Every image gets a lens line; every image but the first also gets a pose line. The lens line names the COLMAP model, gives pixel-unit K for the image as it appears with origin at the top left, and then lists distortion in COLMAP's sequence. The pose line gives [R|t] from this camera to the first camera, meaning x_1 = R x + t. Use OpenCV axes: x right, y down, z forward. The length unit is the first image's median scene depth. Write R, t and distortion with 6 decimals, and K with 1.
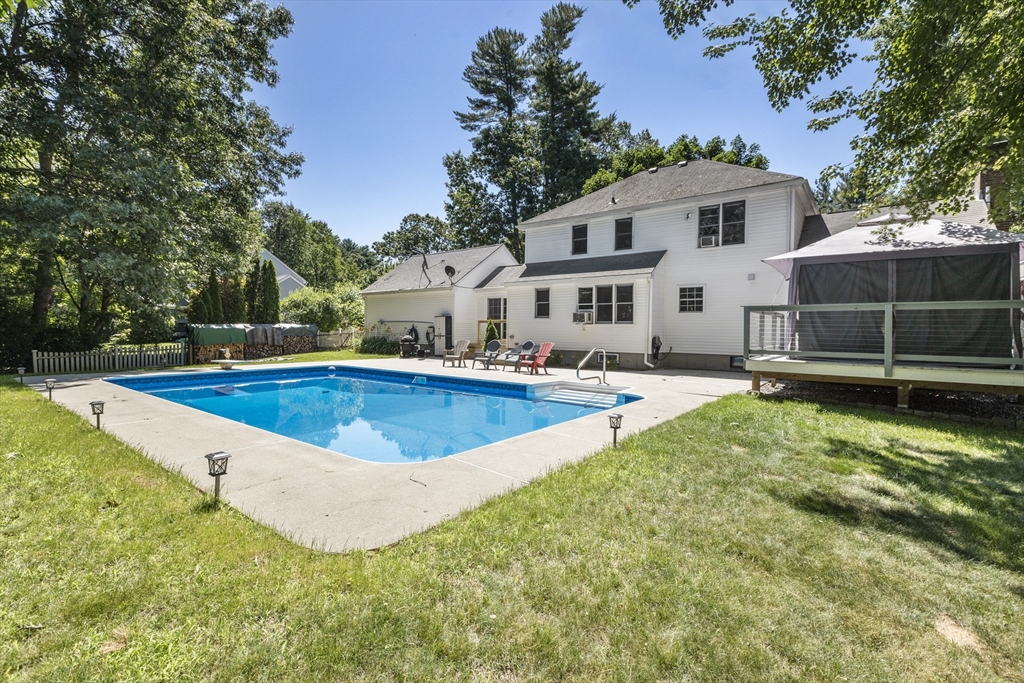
lens RADIAL K [[456.2, 0, 511.3], [0, 456.2, 336.5], [0, 0, 1]] dist [0.000717, -0.000780]
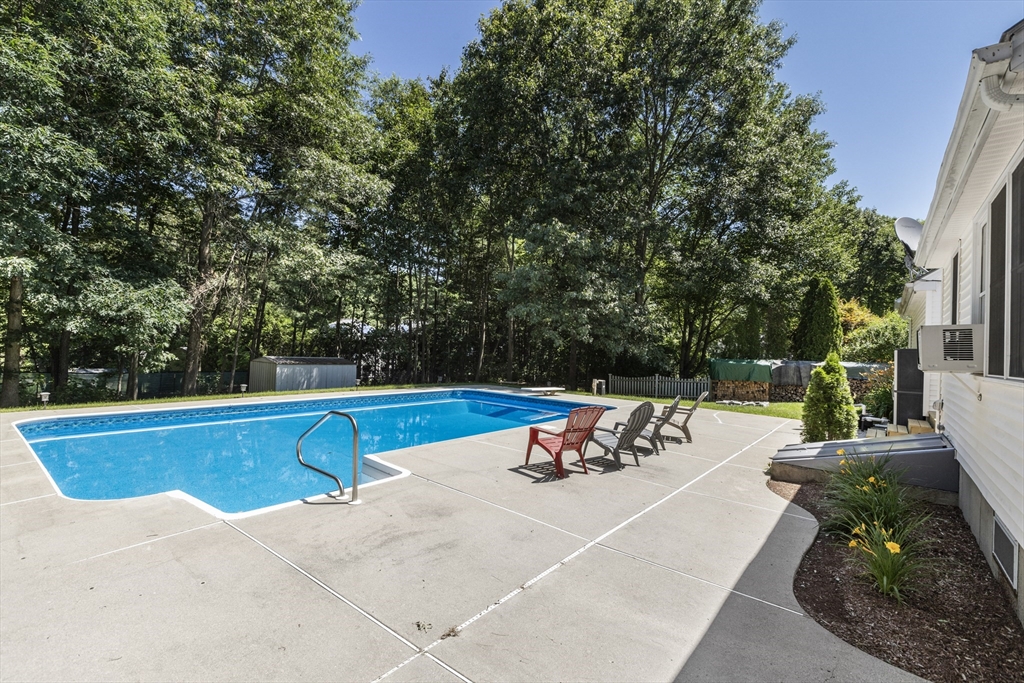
lens RADIAL K [[456.2, 0, 510.9], [0, 456.2, 341.2], [0, 0, 1]] dist [0.000717, -0.000780]
pose [[-0.039413, -0.021465, -0.998992, 0.285310], [-0.053312, 0.998390, -0.019349, -0.019724], [0.997800, 0.052496, -0.040494, 0.540553]]
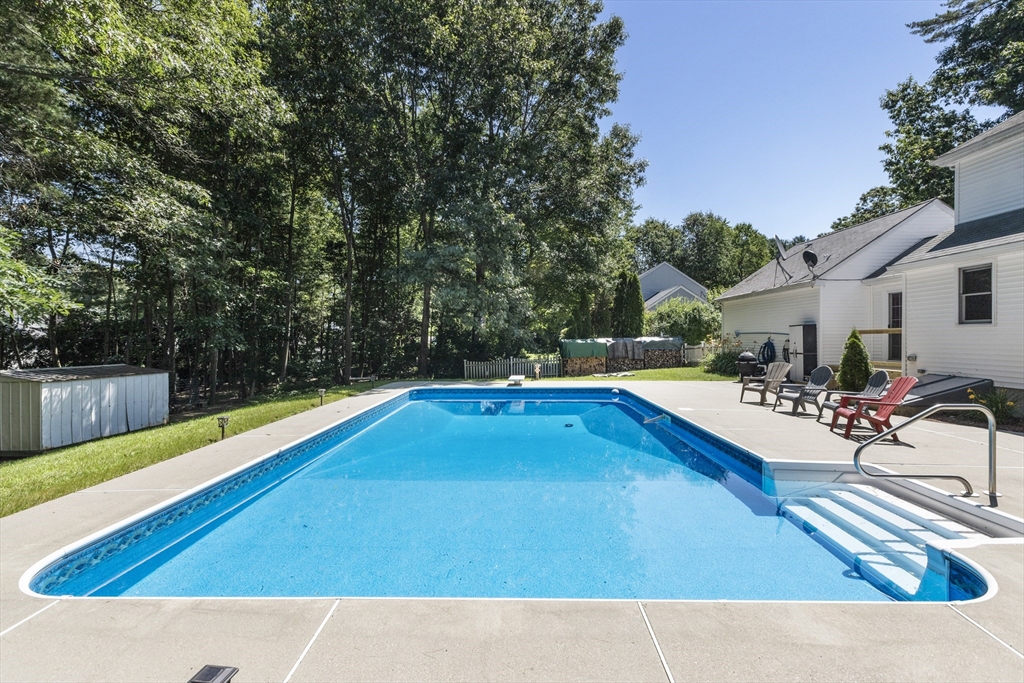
lens RADIAL K [[456.2, 0, 517.0], [0, 456.2, 339.7], [0, 0, 1]] dist [0.000717, -0.000780]
pose [[0.598638, -0.008361, -0.800976, 0.128594], [-0.001200, 0.999935, -0.011335, -0.012041], [0.801018, 0.007747, 0.598590, 0.208193]]
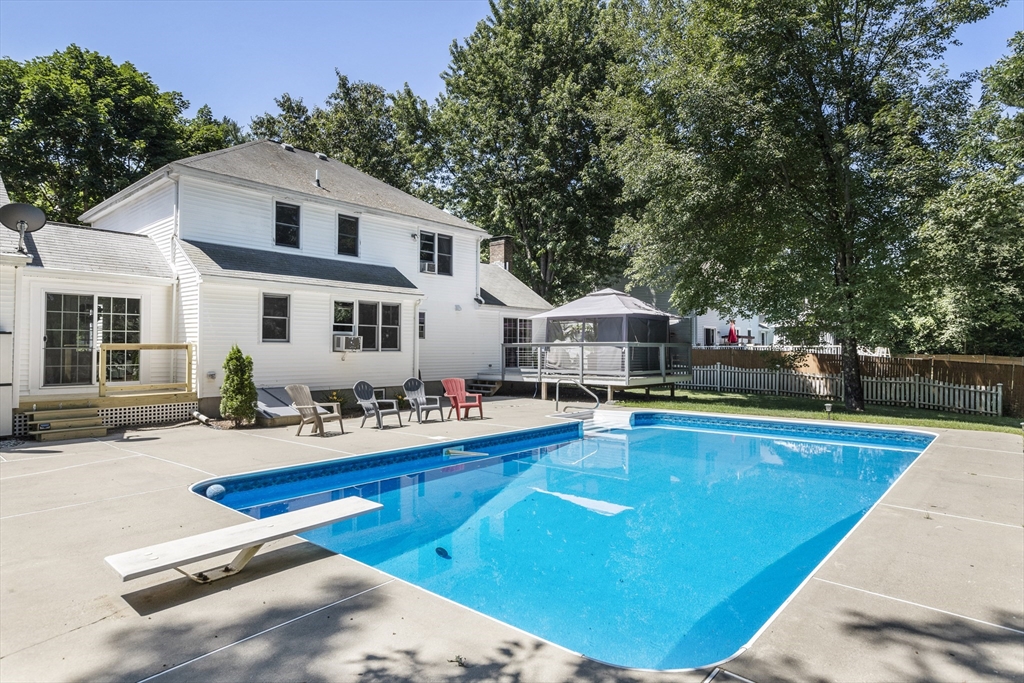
lens RADIAL K [[580.8, 0, 511.9], [0, 580.8, 343.0], [0, 0, 1]] dist [0.000501, 0.000013]
pose [[0.070372, 0.001029, 0.997520, -0.523608], [0.013597, 0.999906, -0.001991, -0.025134], [-0.997428, 0.013703, 0.070351, 0.469150]]
